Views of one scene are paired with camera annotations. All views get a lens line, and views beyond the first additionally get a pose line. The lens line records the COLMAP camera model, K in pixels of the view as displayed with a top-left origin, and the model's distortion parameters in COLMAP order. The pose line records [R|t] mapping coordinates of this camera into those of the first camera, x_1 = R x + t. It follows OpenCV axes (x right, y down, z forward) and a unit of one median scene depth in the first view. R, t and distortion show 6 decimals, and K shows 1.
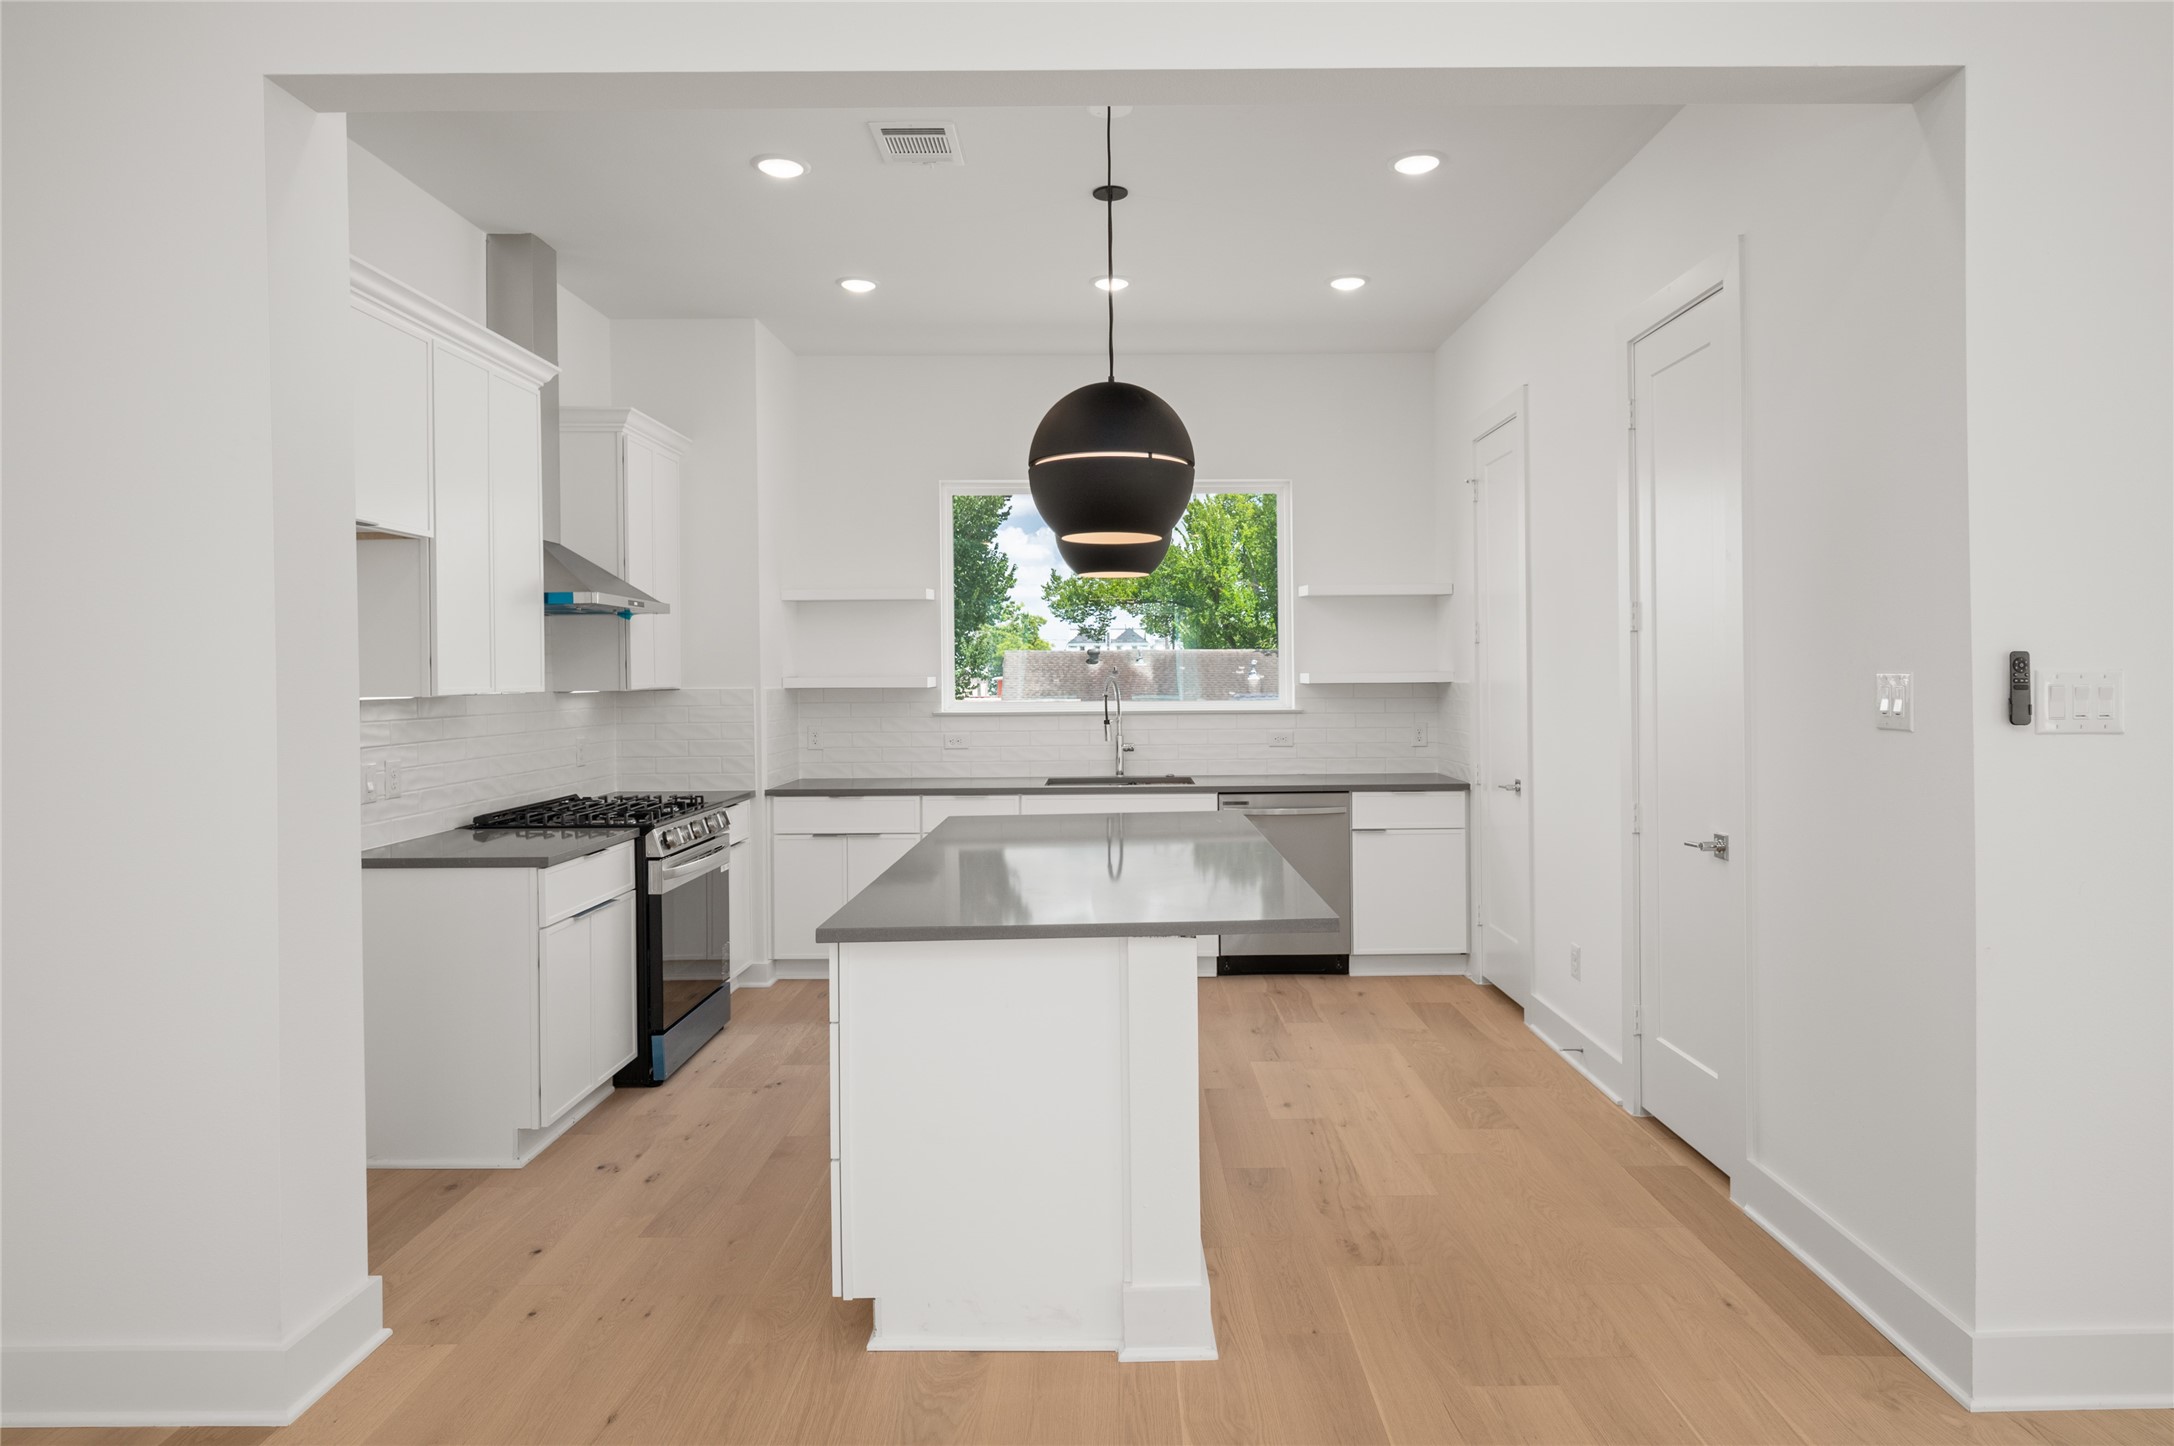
lens RADIAL K [[1241.4, 0, 1095.0], [0, 1241.4, 678.9], [0, 0, 1]] dist [0.002984, 0.000200]
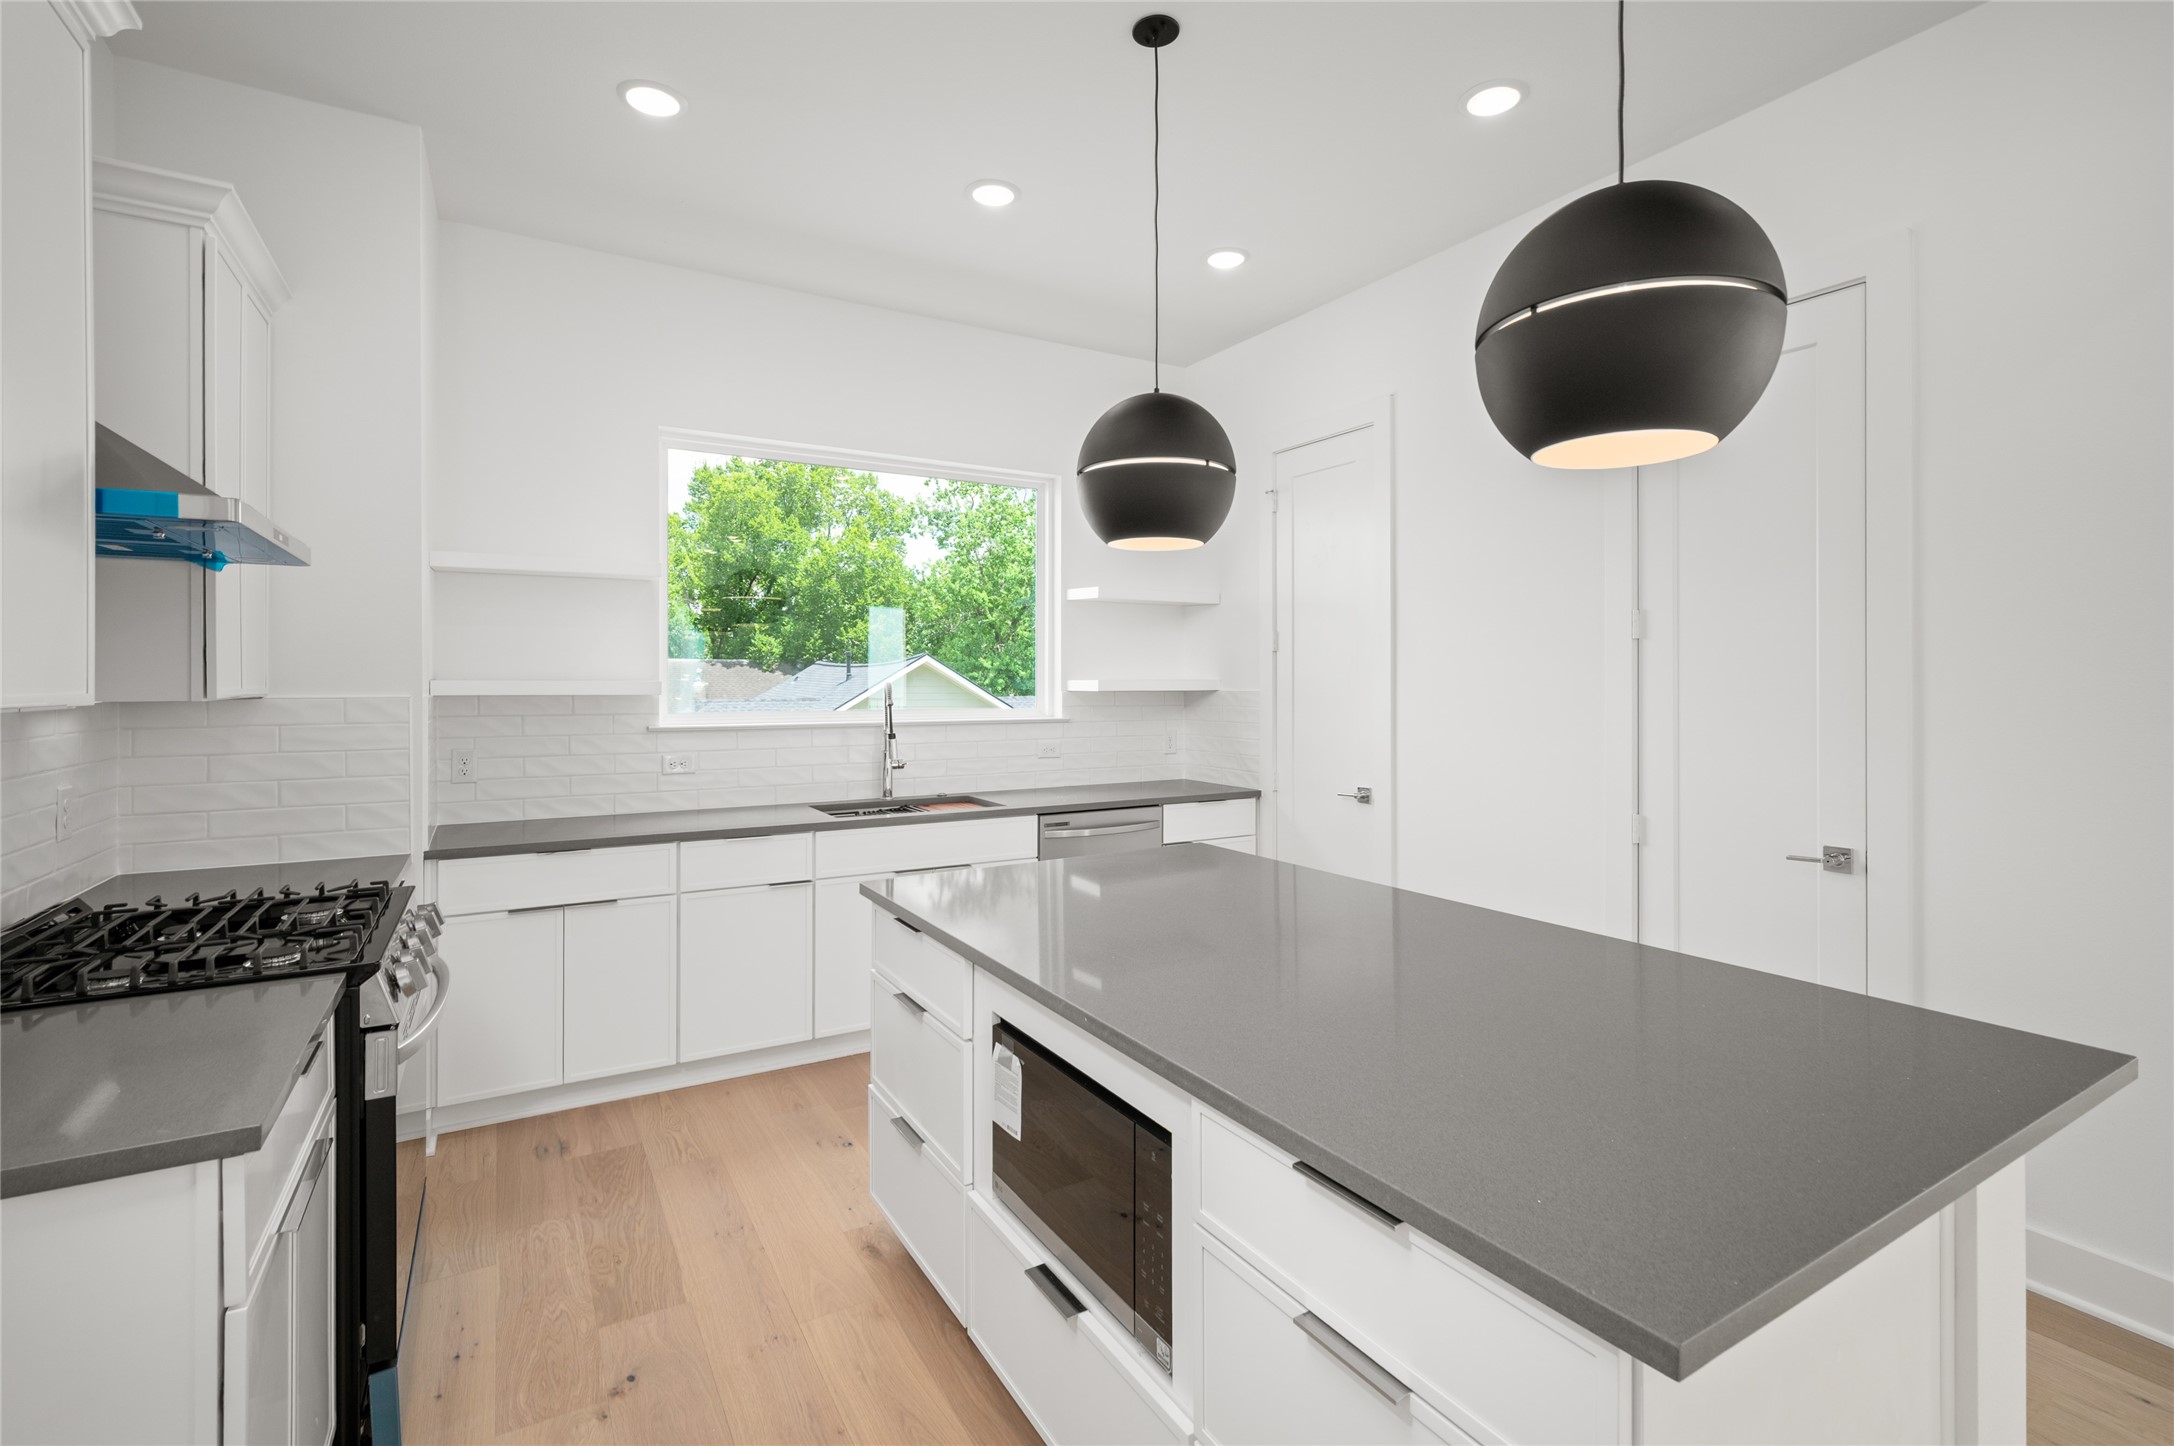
lens RADIAL K [[995.1, 0, 1084.7], [0, 995.1, 683.0], [0, 0, 1]] dist [0.000309, -0.000177]
pose [[0.859742, 0.007204, 0.510678, -0.236017], [-0.005191, 0.999972, -0.005367, 0.001807], [-0.510703, 0.001963, 0.859755, 0.371793]]
